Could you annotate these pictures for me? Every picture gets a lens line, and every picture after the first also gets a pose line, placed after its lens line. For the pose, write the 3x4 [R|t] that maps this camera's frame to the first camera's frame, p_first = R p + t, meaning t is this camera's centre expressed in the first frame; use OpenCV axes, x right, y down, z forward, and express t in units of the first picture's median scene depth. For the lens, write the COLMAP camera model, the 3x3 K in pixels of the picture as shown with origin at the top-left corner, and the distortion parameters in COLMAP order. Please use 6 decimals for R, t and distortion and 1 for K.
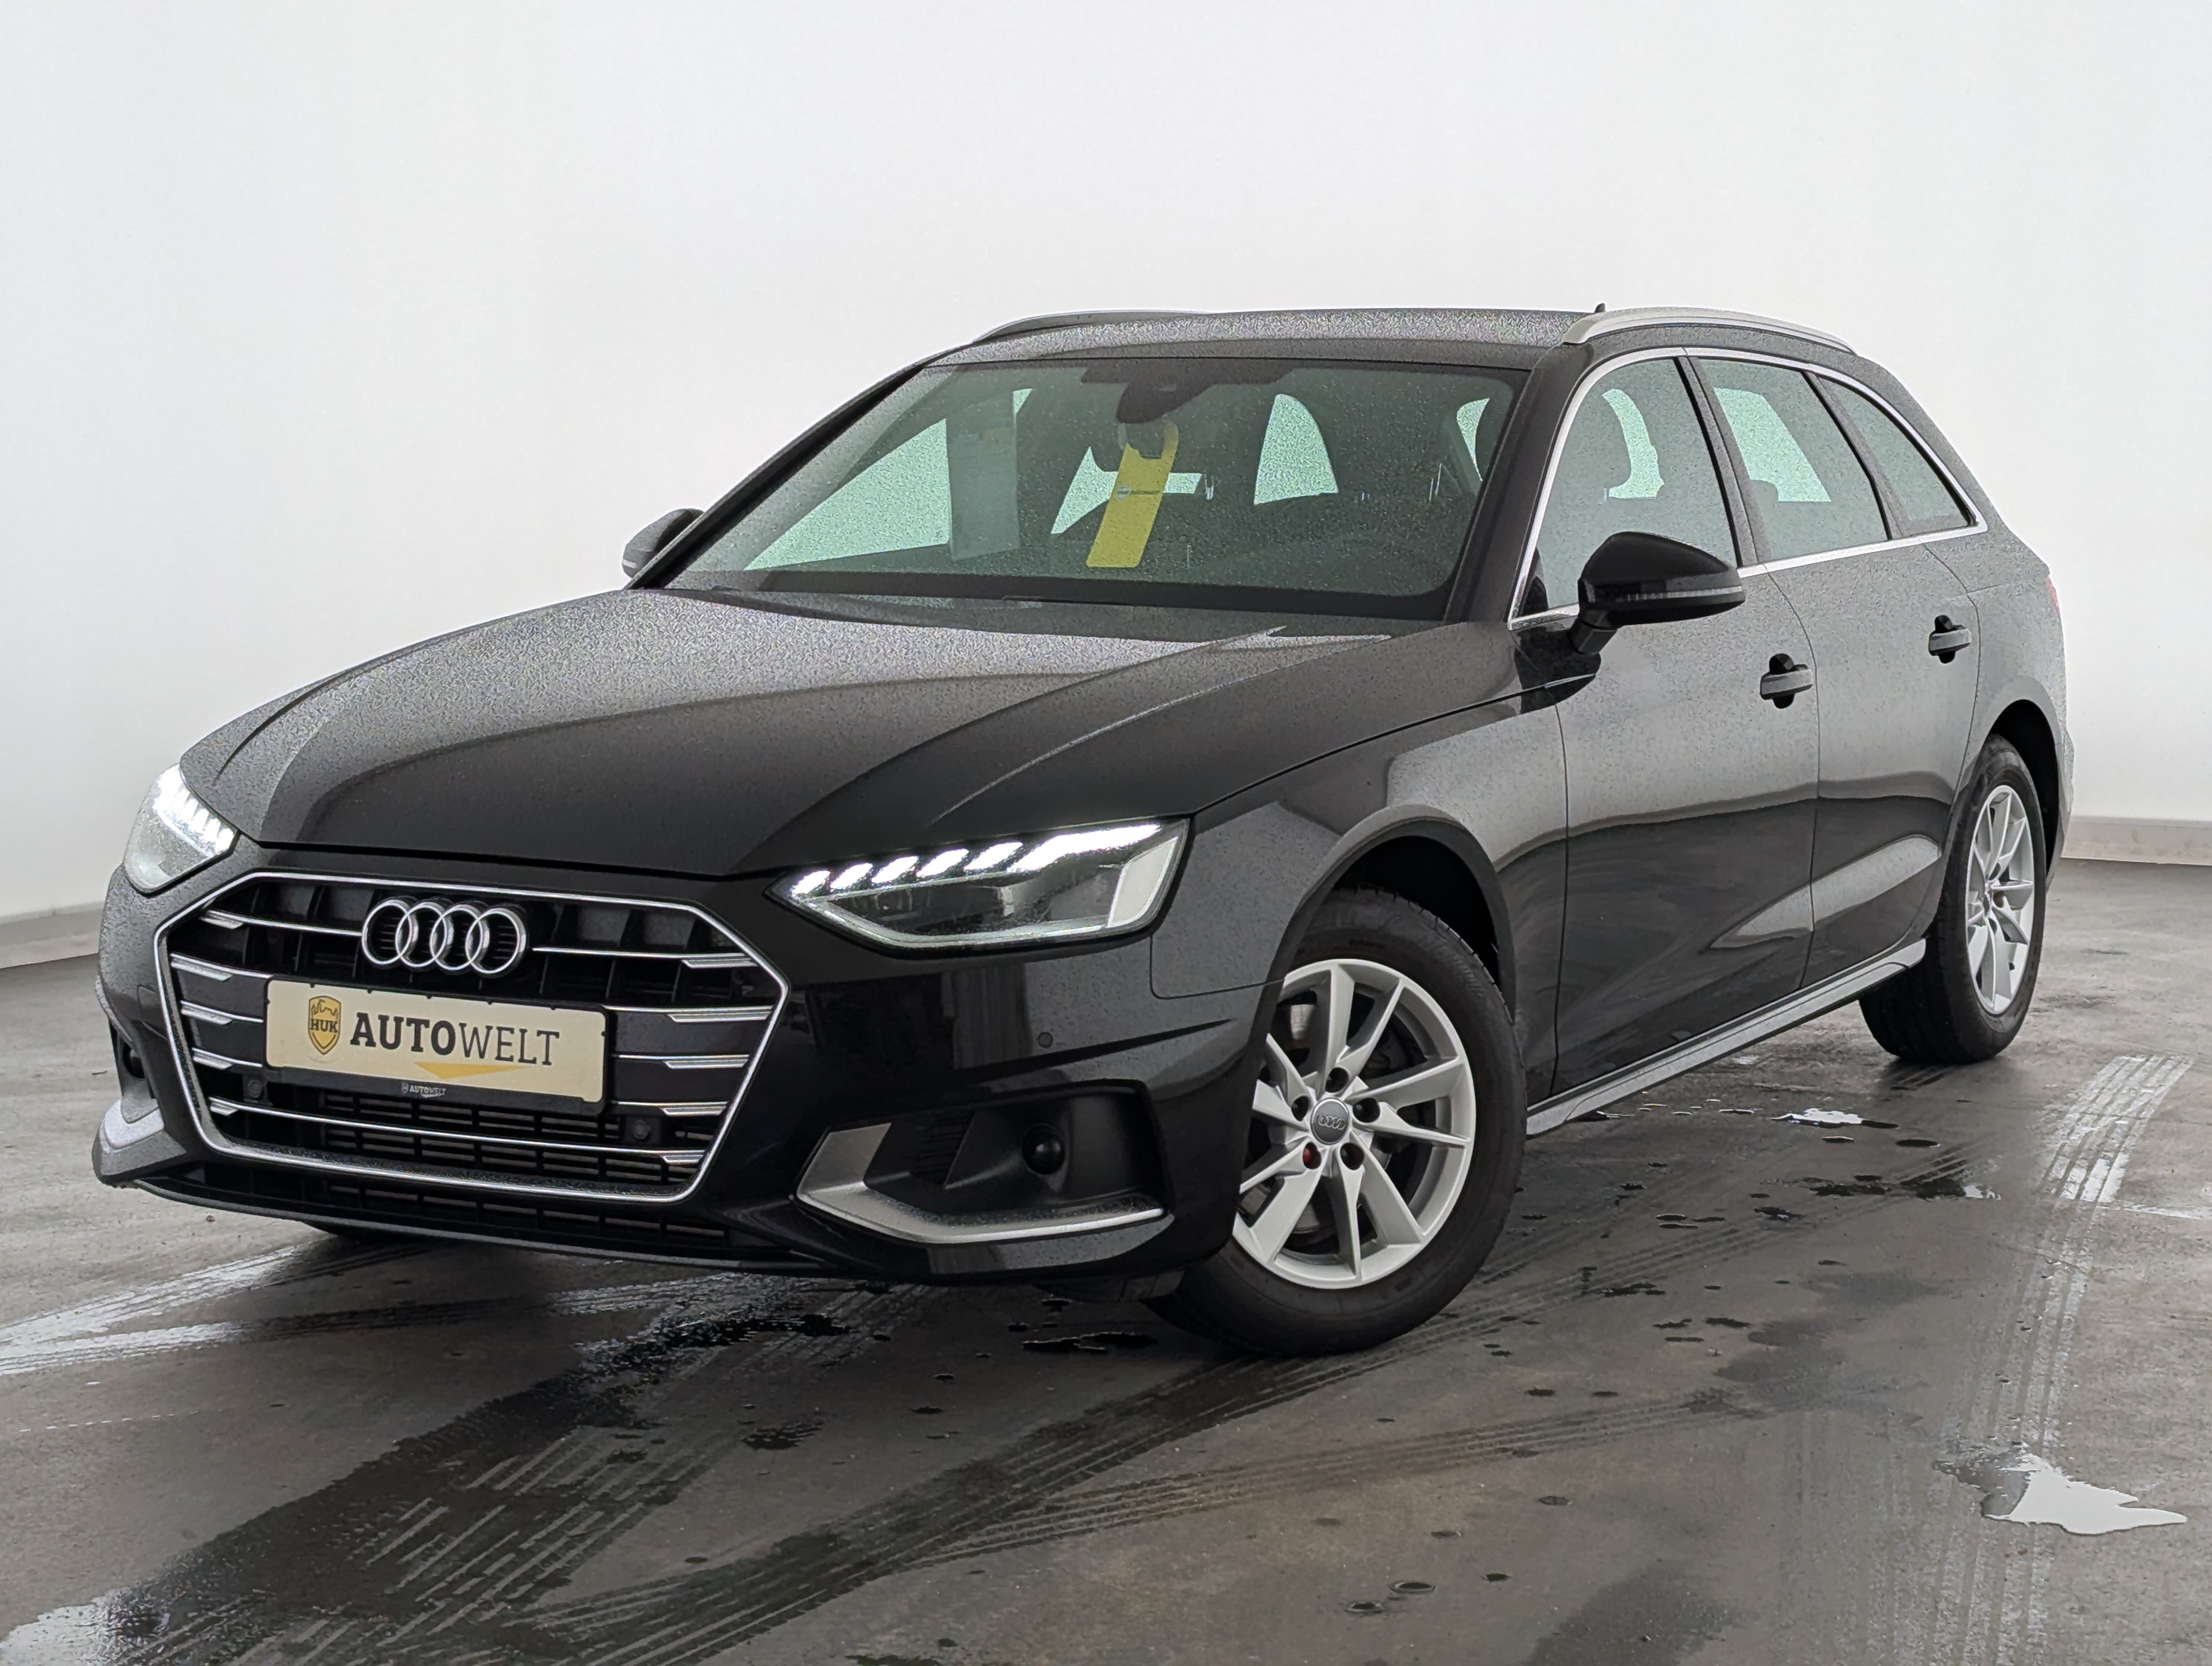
lens RADIAL K [[4195.0, 0, 1099.3], [0, 4195.0, 798.5], [0, 0, 1]] dist [0.310526, -1.151535]
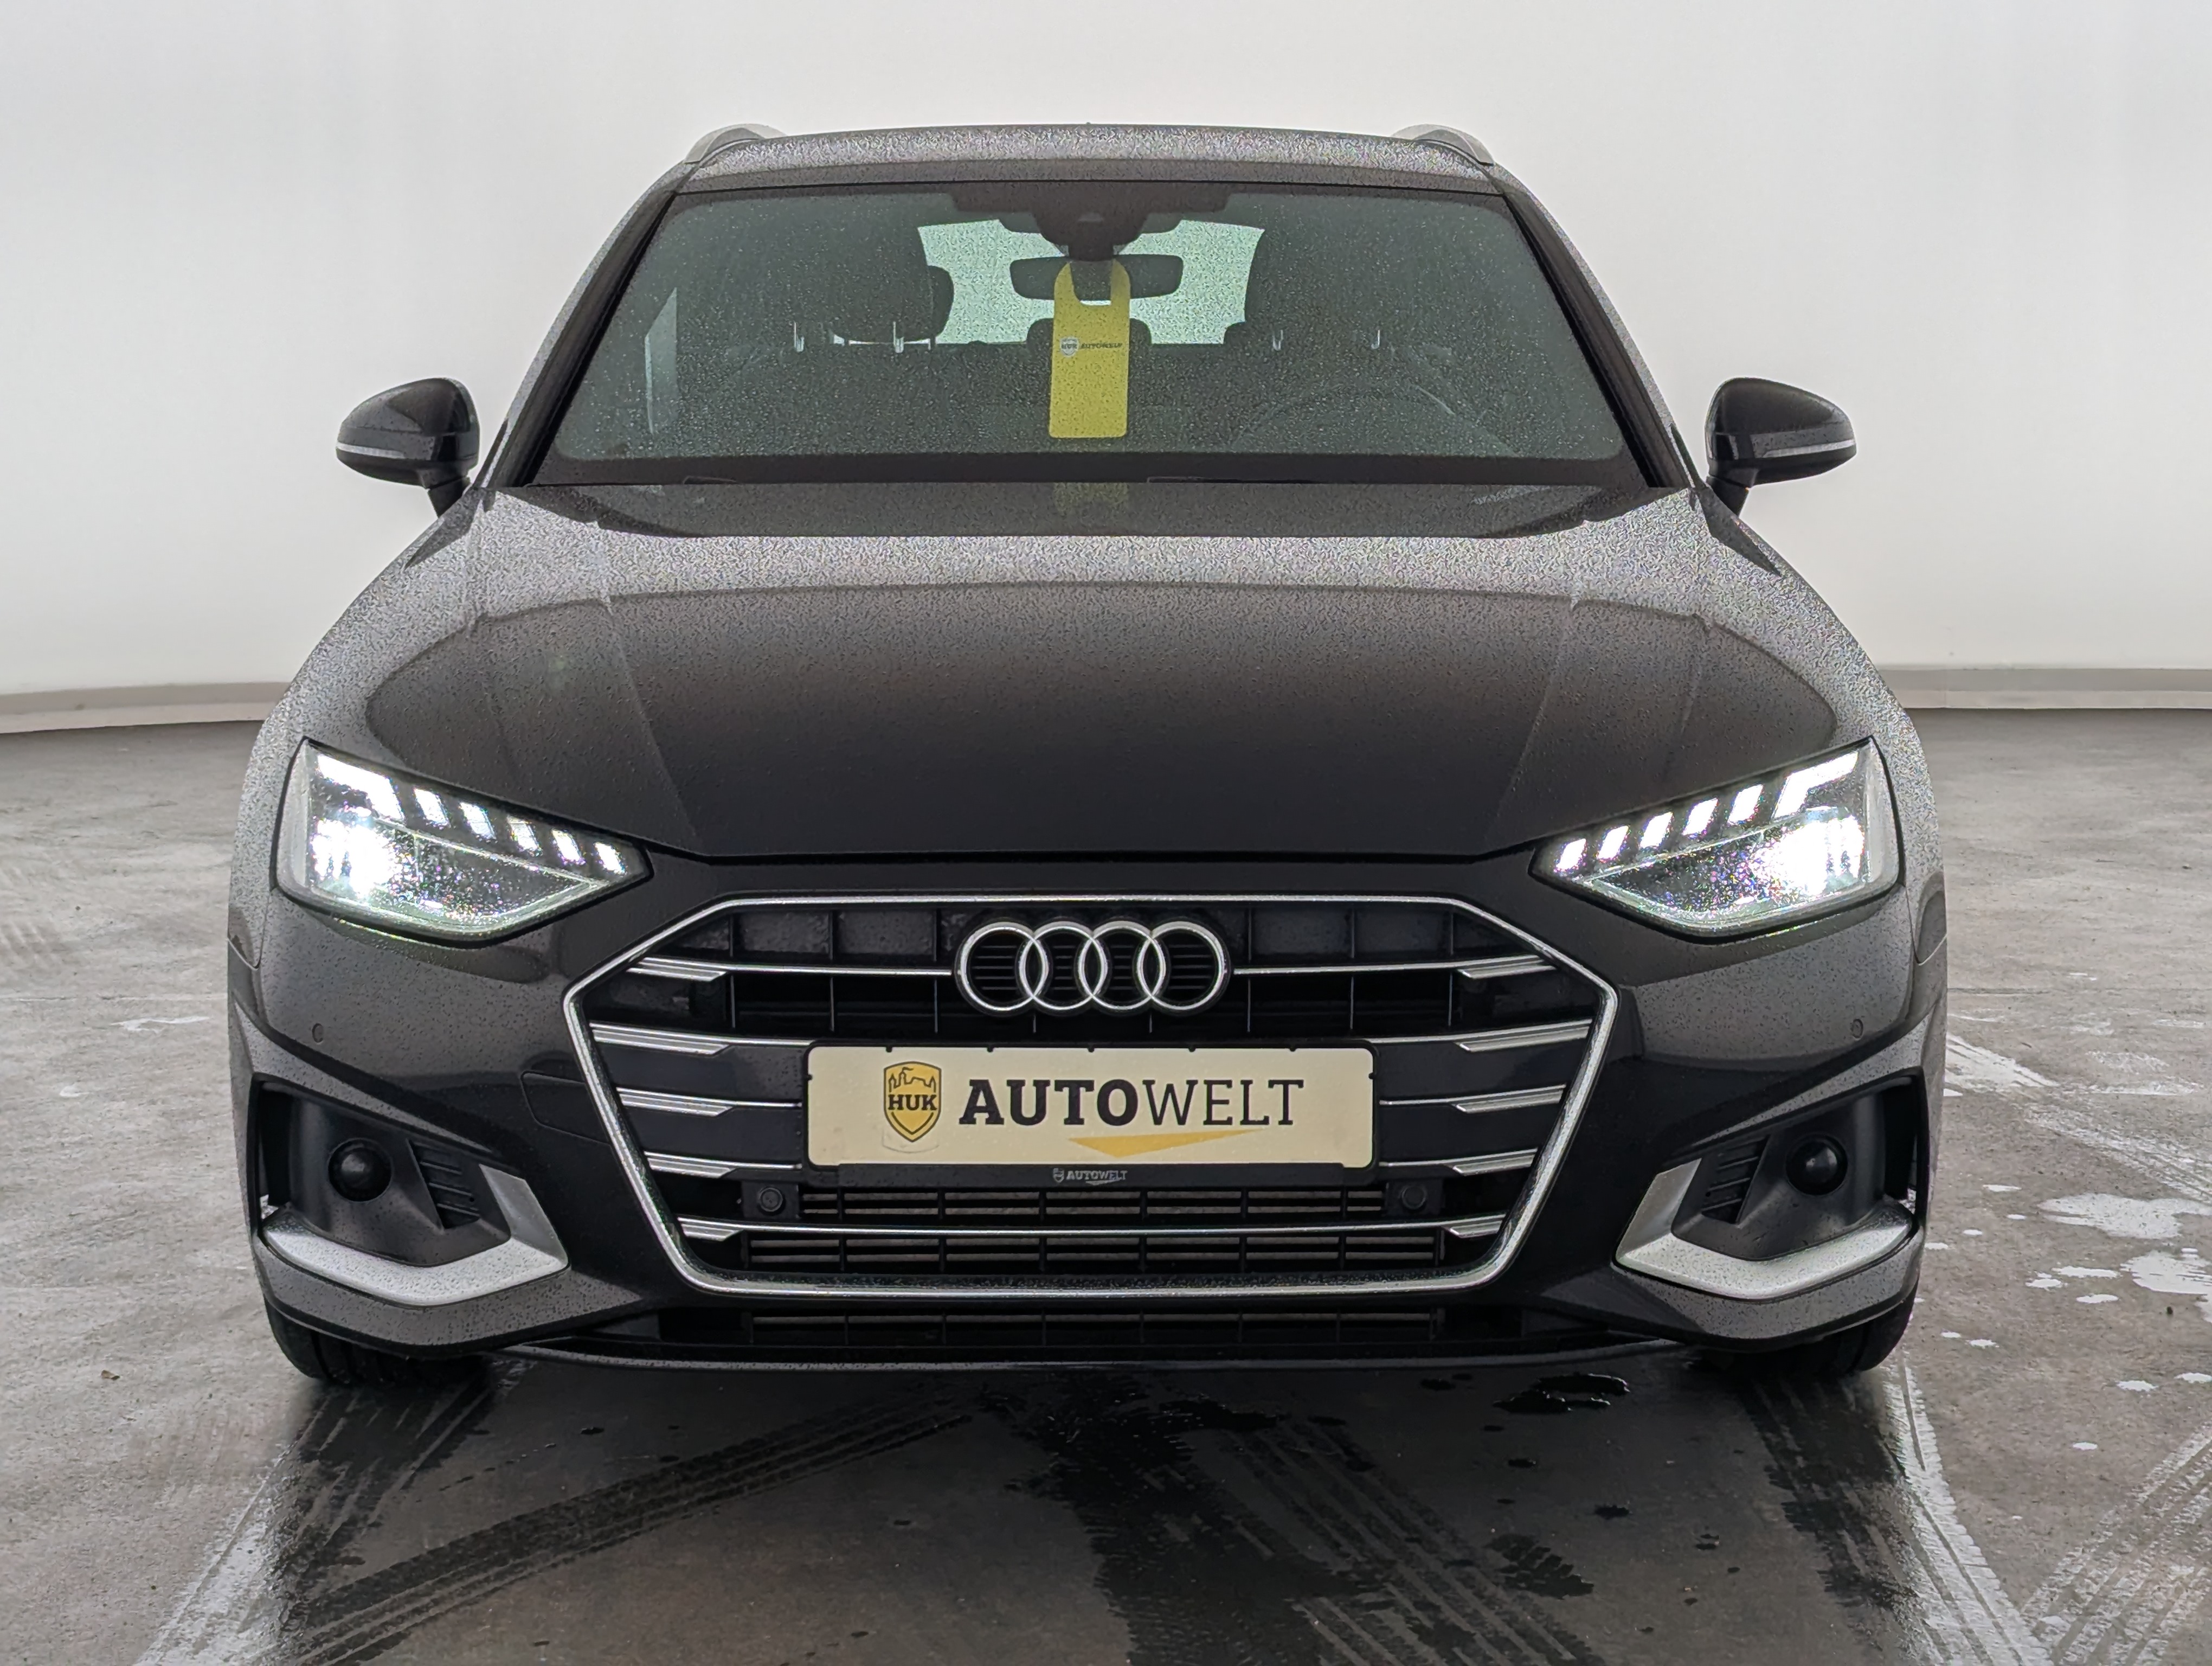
lens RADIAL K [[4195.0, 0, 1099.3], [0, 4195.0, 798.5], [0, 0, 1]] dist [0.310526, -1.151535]
pose [[0.866069, -0.073720, 0.494459, -0.514868], [0.055062, 0.997117, 0.052218, -0.034833], [-0.496883, -0.017998, 0.867631, 0.362181]]
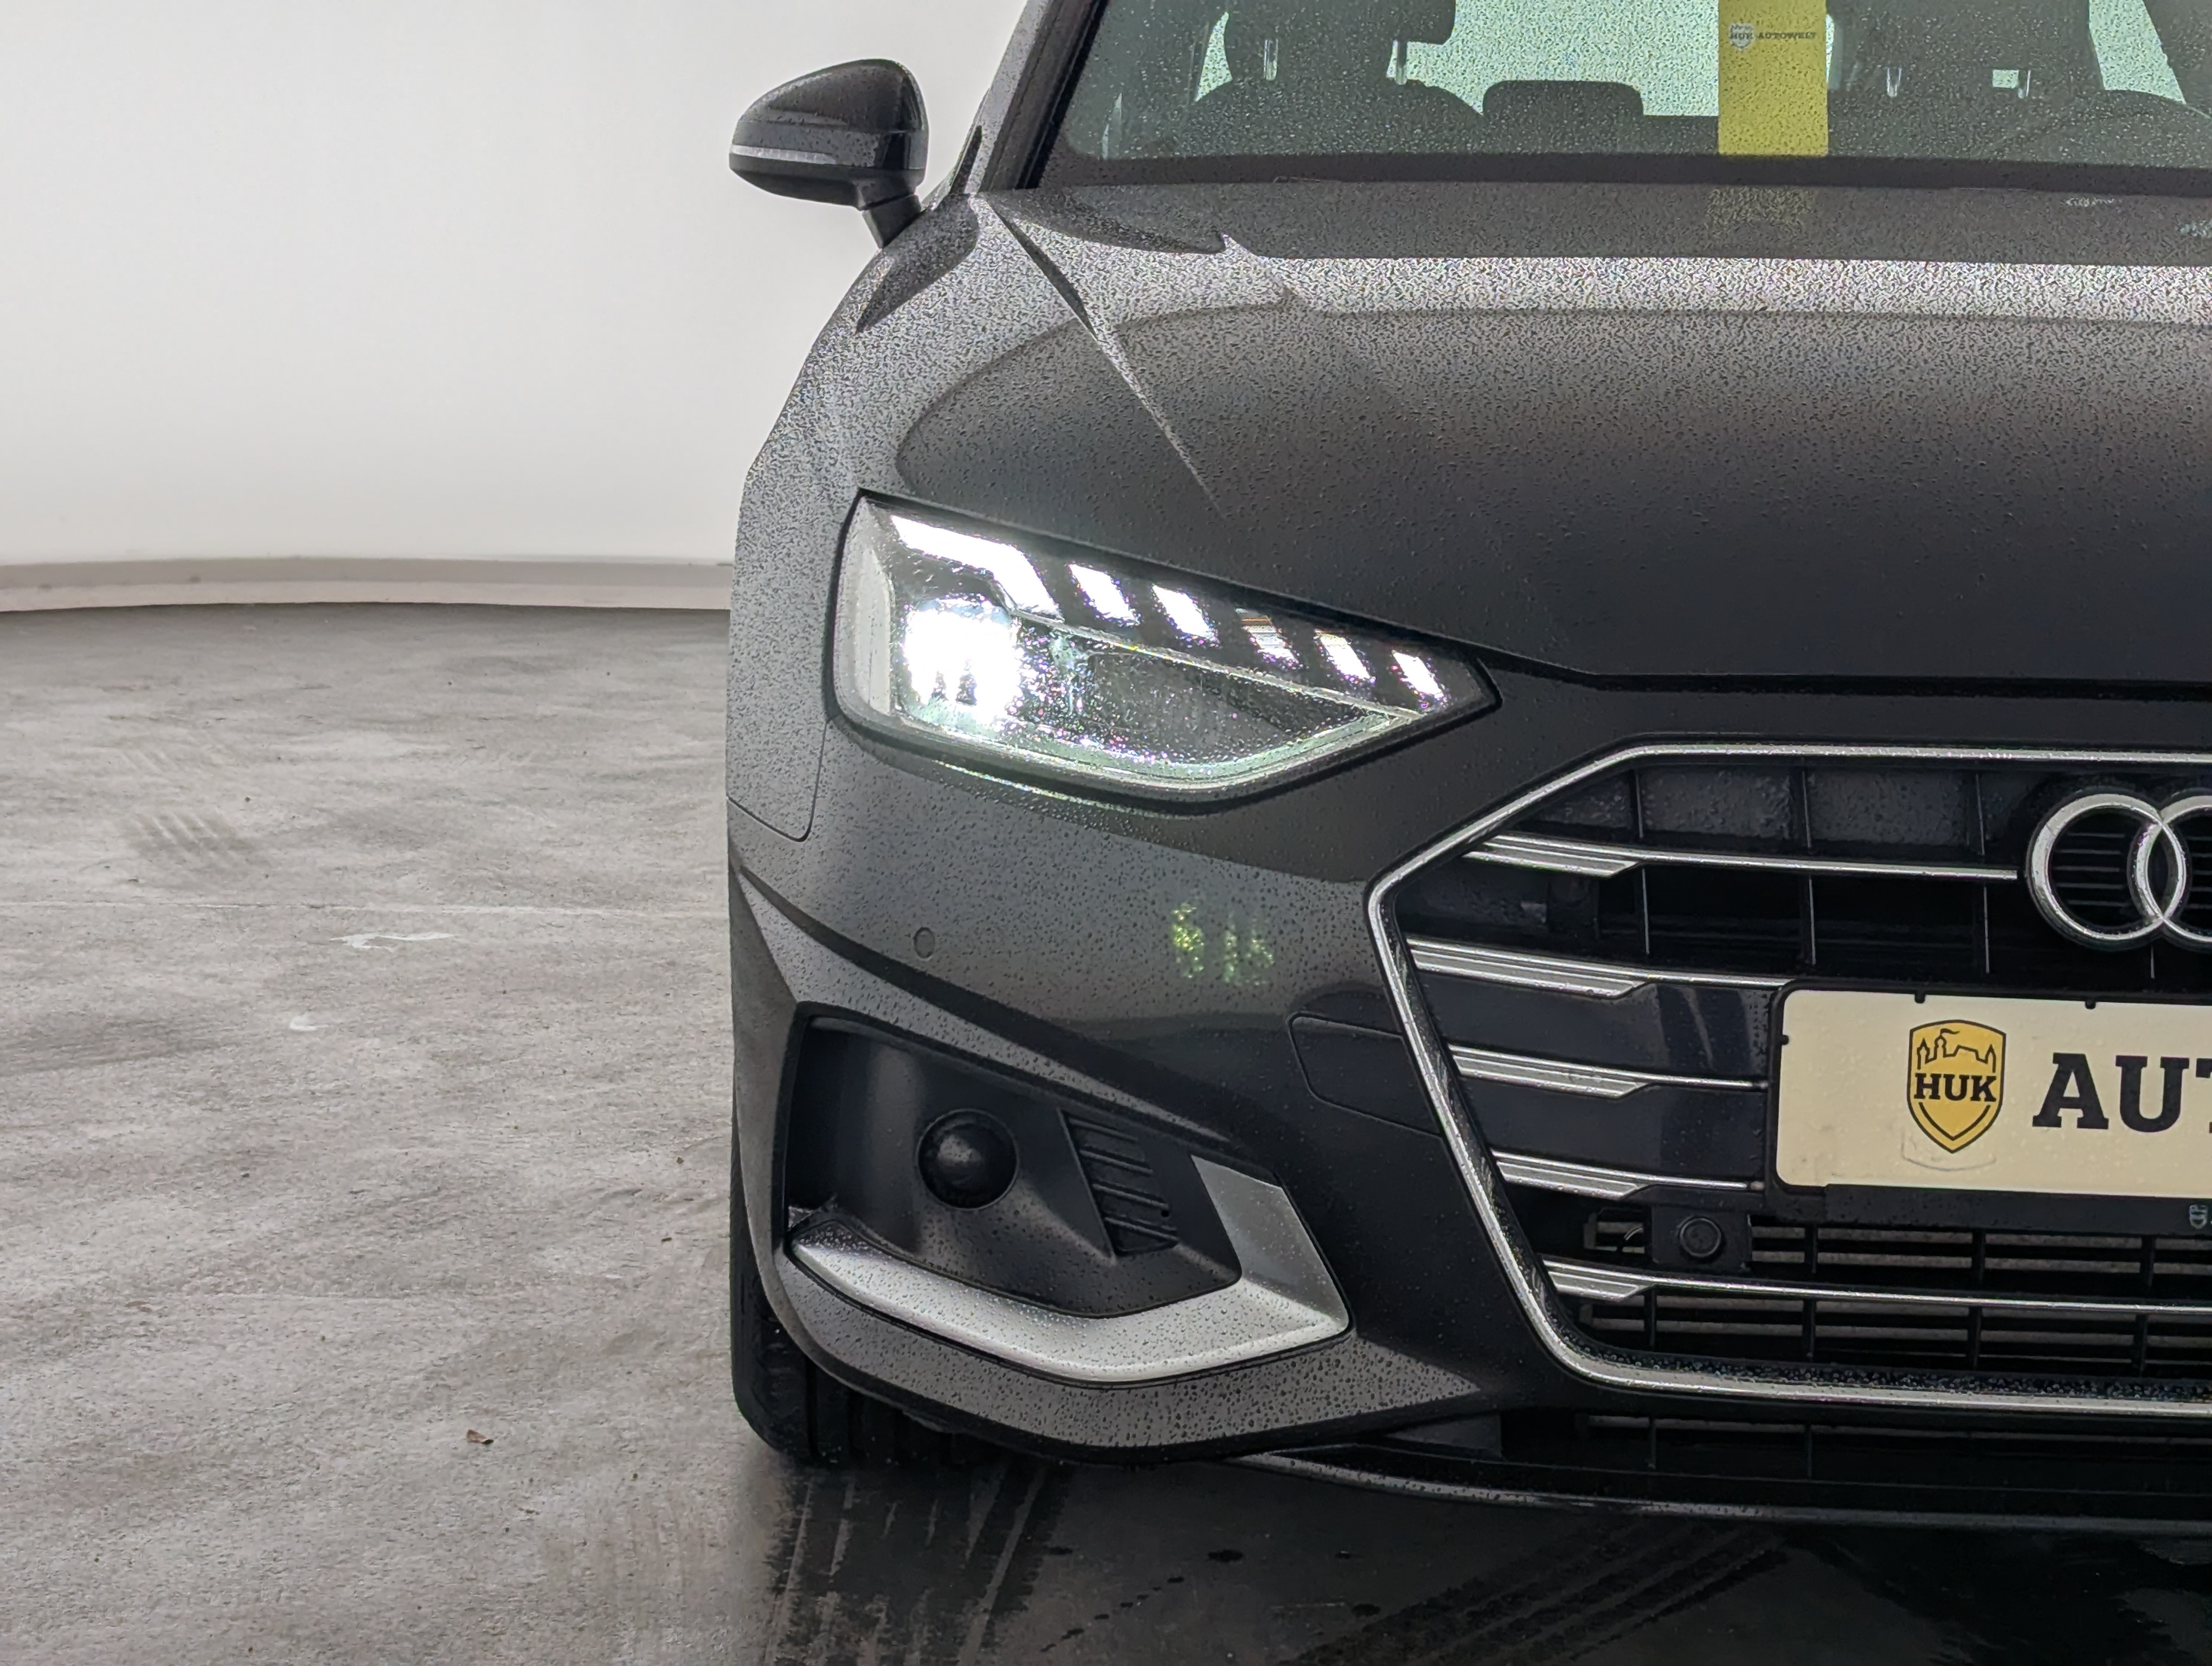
lens RADIAL K [[4195.0, 0, 1099.3], [0, 4195.0, 798.5], [0, 0, 1]] dist [0.310526, -1.151535]
pose [[0.864701, -0.052634, 0.499522, -0.483972], [0.025514, 0.997813, 0.060973, -0.005401], [-0.501639, -0.039978, 0.864153, 0.673261]]
